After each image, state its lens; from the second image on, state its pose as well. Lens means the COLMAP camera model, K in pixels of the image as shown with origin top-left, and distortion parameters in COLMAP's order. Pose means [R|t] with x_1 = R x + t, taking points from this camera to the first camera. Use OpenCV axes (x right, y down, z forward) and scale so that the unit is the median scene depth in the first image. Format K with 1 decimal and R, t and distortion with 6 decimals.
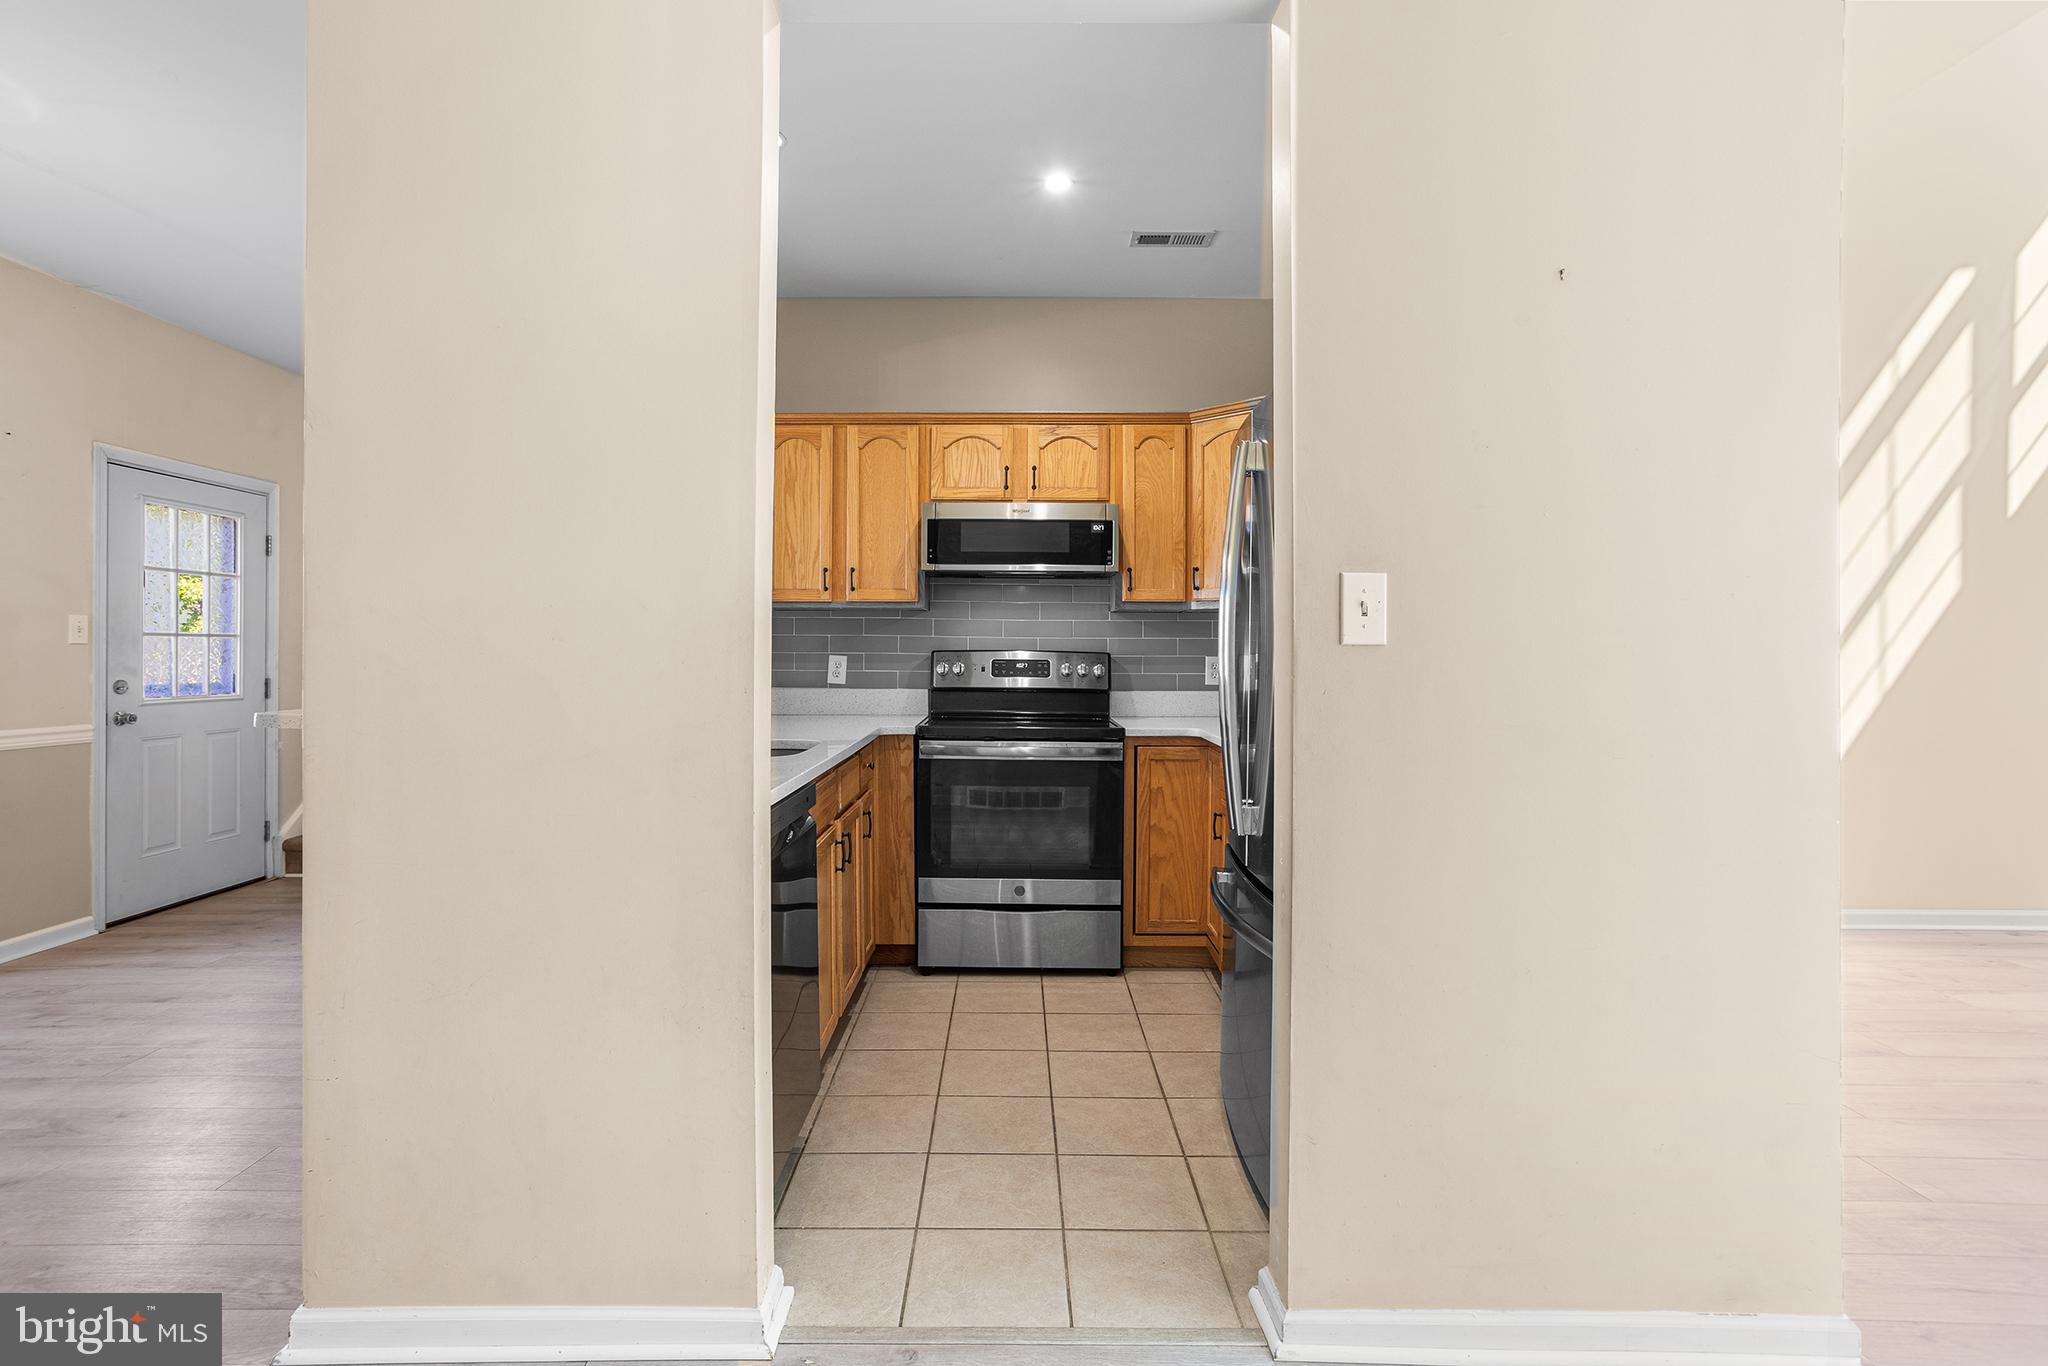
lens RADIAL K [[989.9, 0, 1038.1], [0, 989.9, 653.9], [0, 0, 1]] dist [-0.012054, 0.006038]
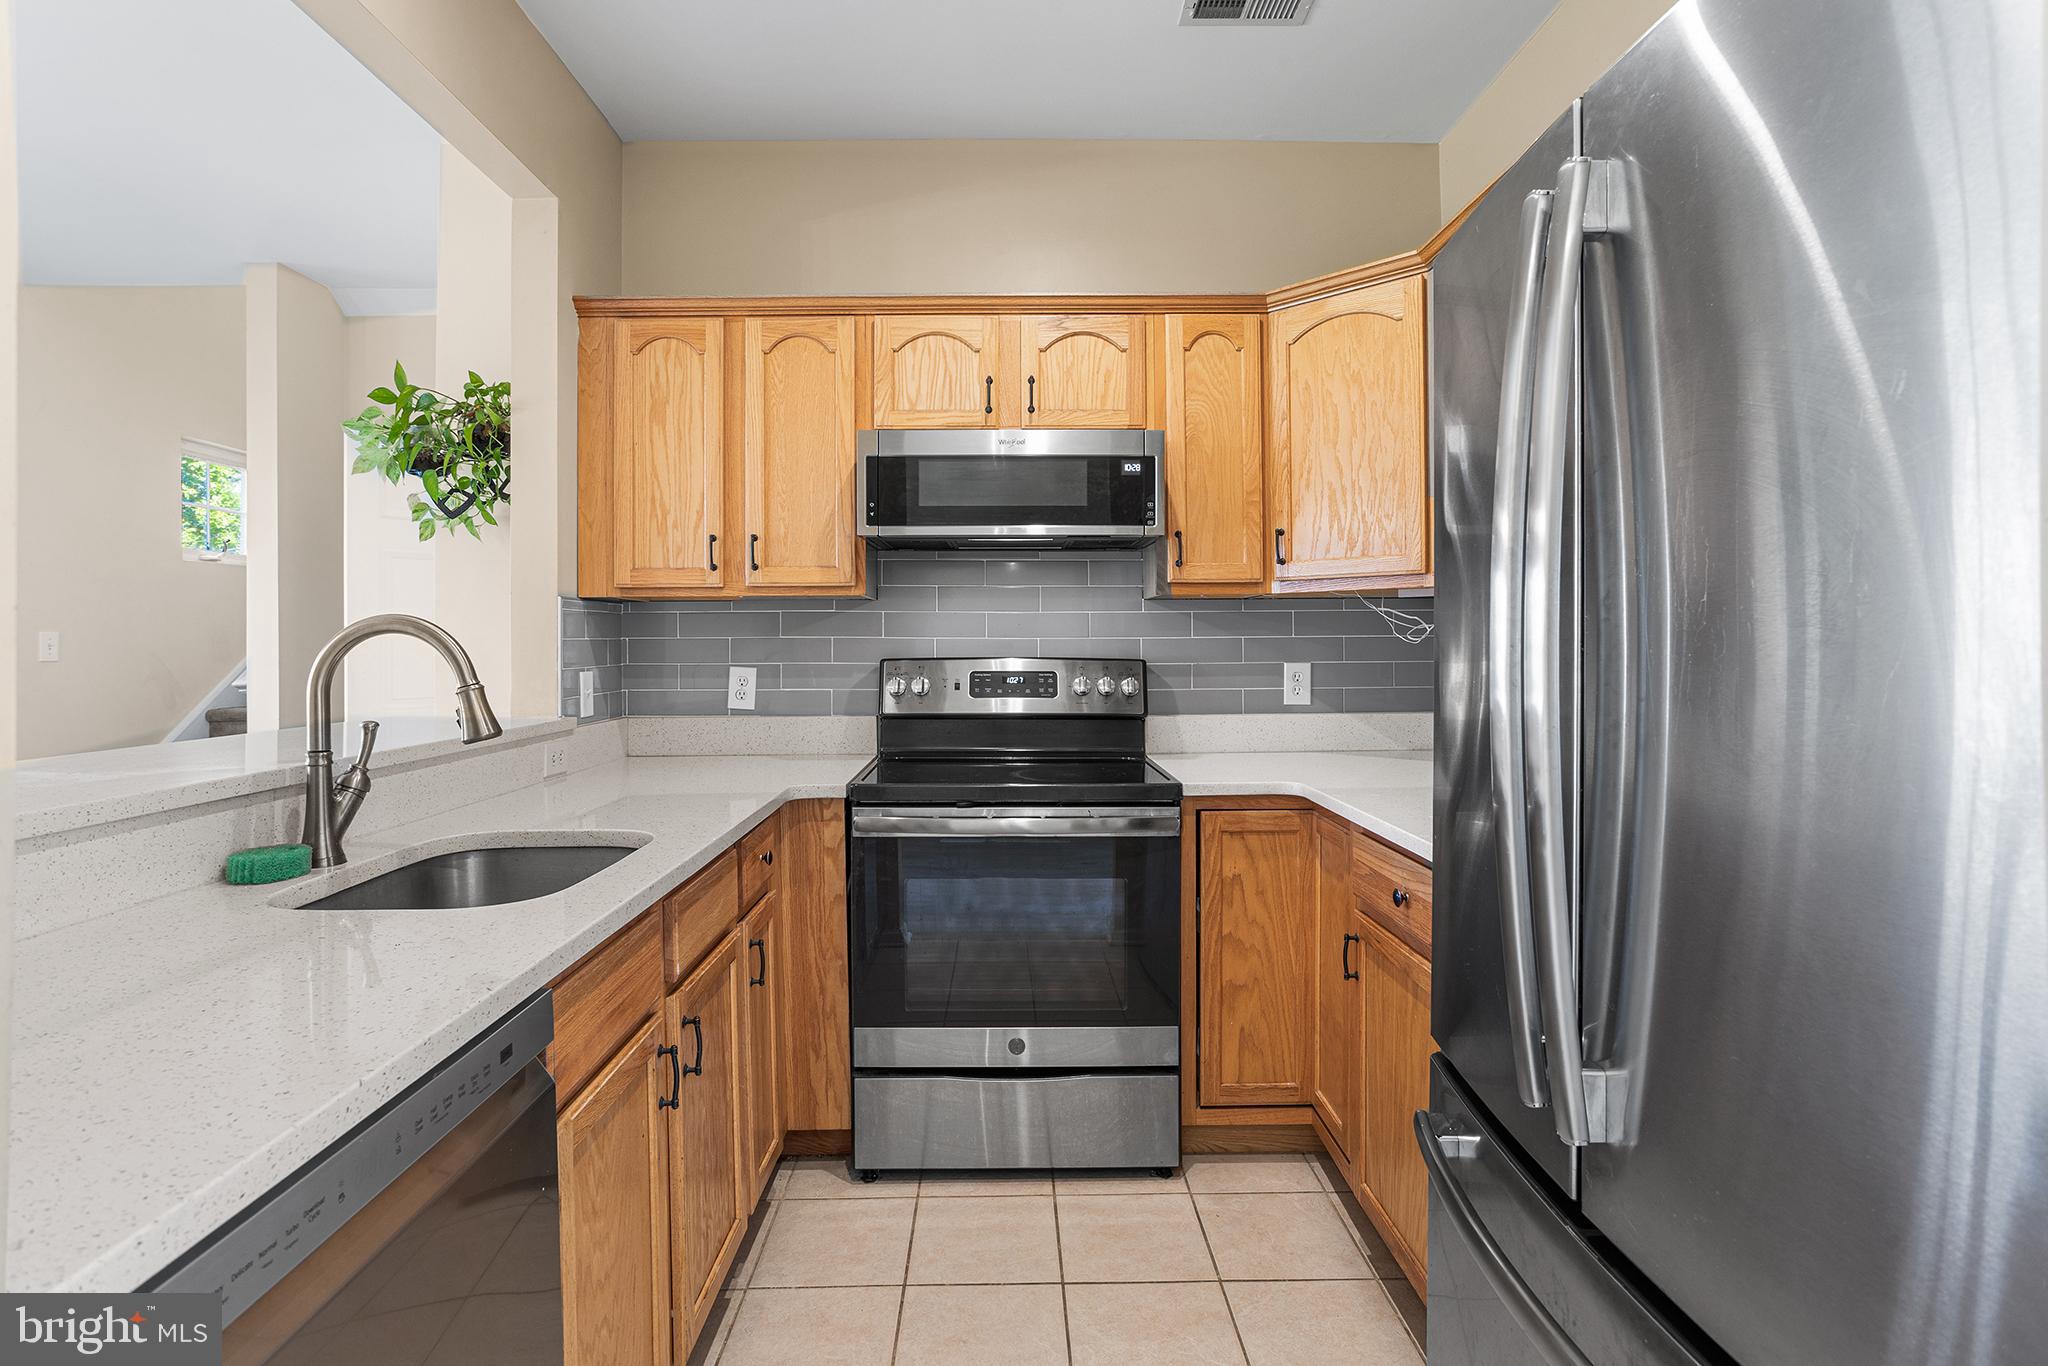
lens RADIAL K [[989.9, 0, 1027.6], [0, 989.9, 652.8], [0, 0, 1]] dist [-0.012054, 0.006038]
pose [[0.999948, -0.009864, 0.002588, -0.010094], [0.009846, 0.999929, 0.006748, -0.011840], [-0.002654, -0.006722, 0.999974, 0.346652]]
